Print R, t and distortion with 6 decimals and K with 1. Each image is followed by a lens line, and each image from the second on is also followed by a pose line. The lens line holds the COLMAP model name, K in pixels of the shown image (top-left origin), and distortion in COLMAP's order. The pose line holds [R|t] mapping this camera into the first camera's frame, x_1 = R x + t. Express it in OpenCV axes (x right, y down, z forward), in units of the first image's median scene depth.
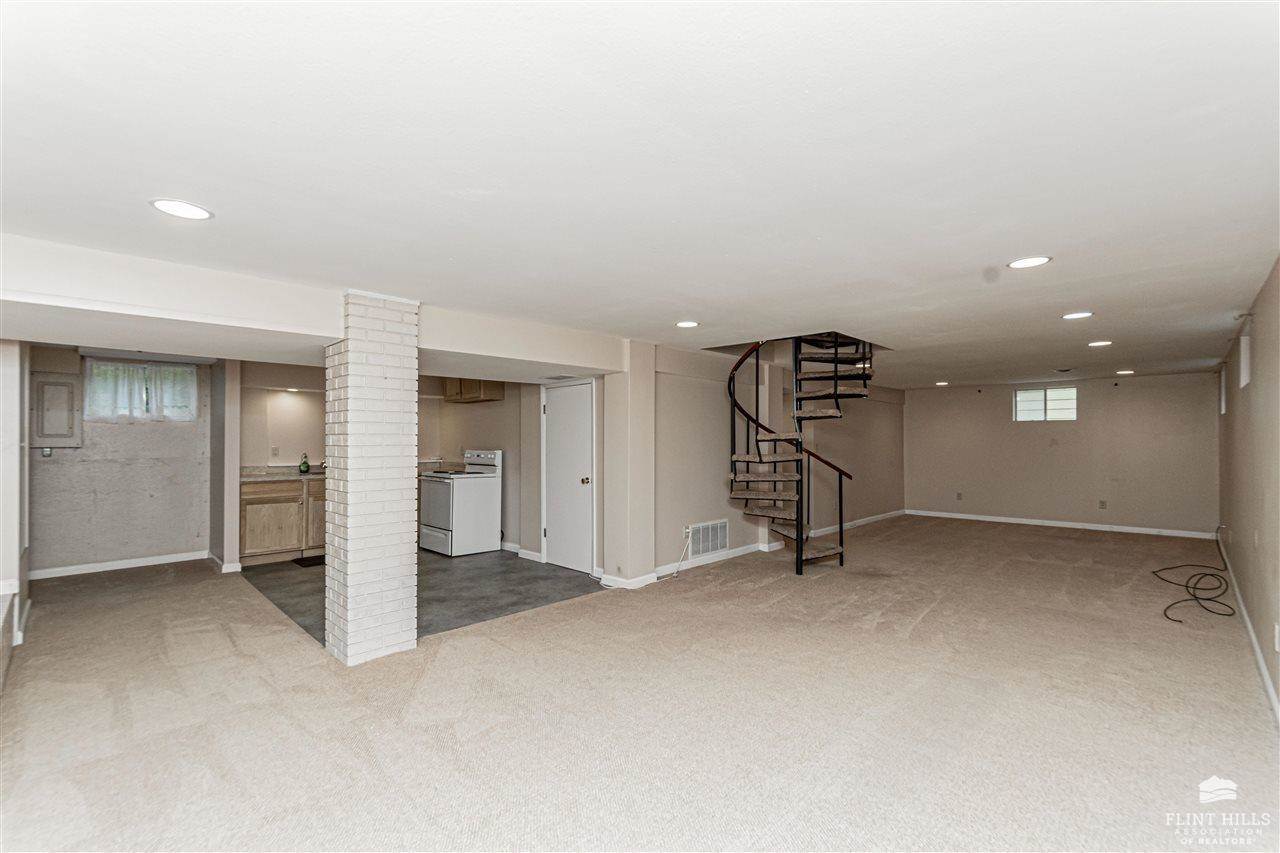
lens RADIAL K [[560.3, 0, 642.3], [0, 560.3, 436.1], [0, 0, 1]] dist [0.002529, 0.001876]
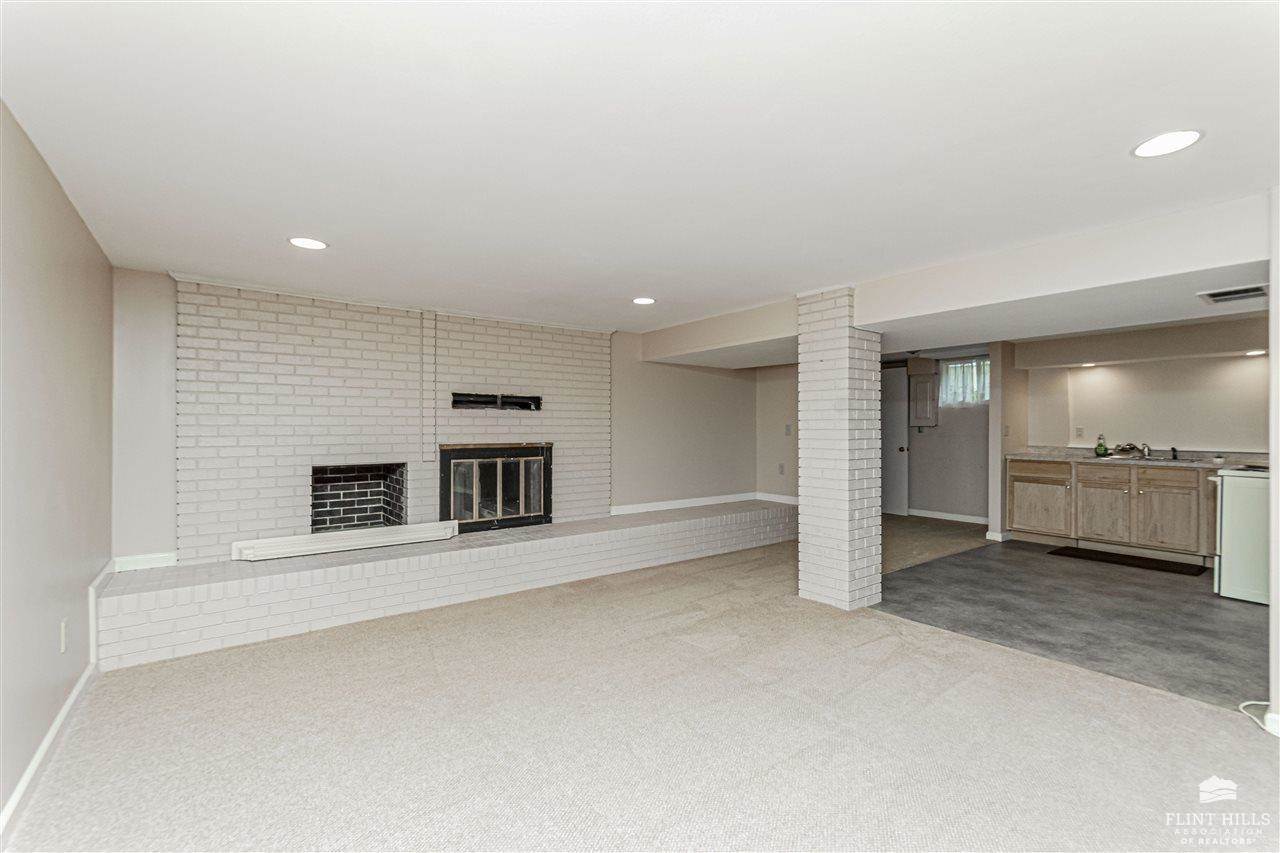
lens RADIAL K [[560.3, 0, 653.7], [0, 560.3, 425.6], [0, 0, 1]] dist [0.002529, 0.001876]
pose [[-0.142733, -0.003508, -0.989755, 0.480858], [0.006653, 0.999968, -0.004504, 0.020858], [0.989739, -0.007227, -0.142705, 0.543681]]
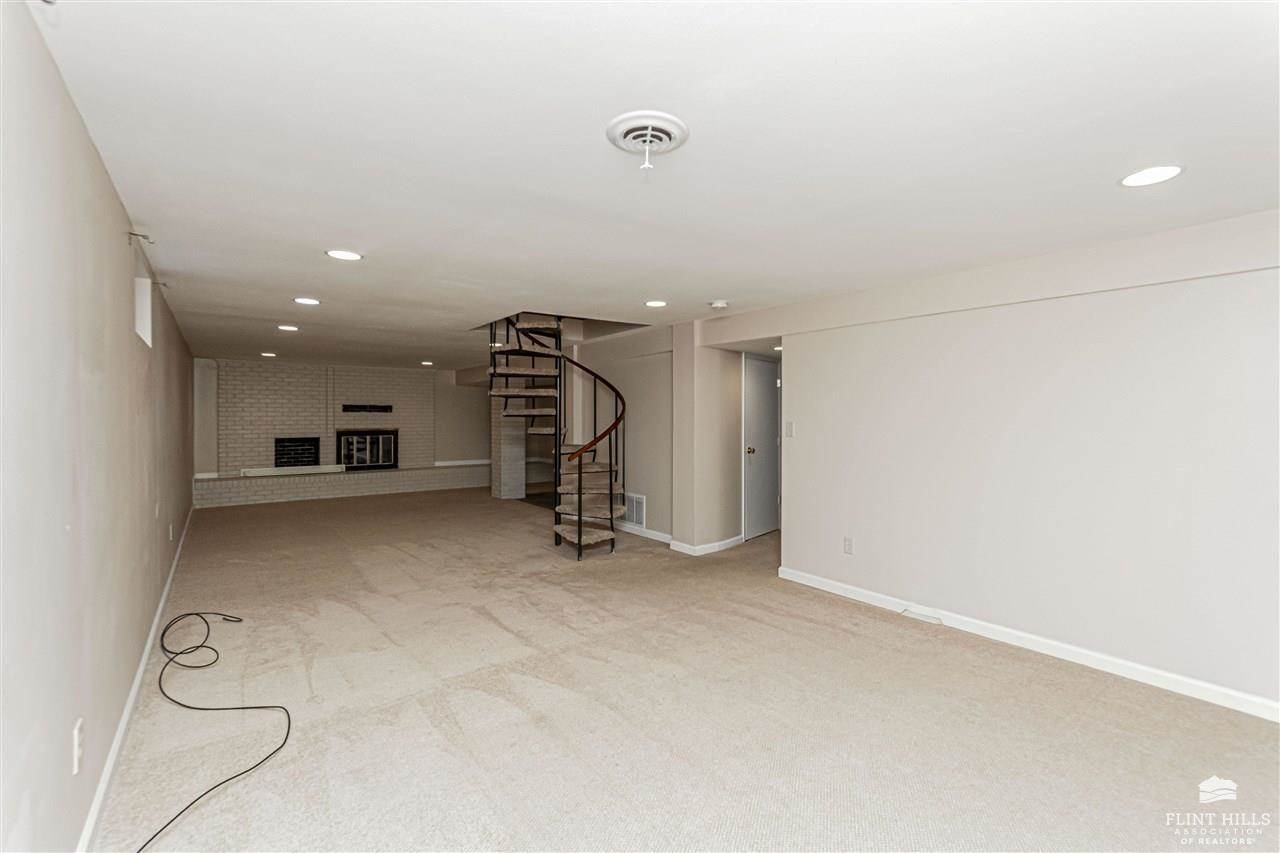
lens RADIAL K [[560.3, 0, 647.4], [0, 560.3, 419.5], [0, 0, 1]] dist [0.002529, 0.001876]
pose [[-0.153274, 0.004048, -0.988175, 0.861914], [0.008429, 0.999961, 0.002789, 0.018652], [0.988148, -0.007902, -0.153303, 0.918061]]
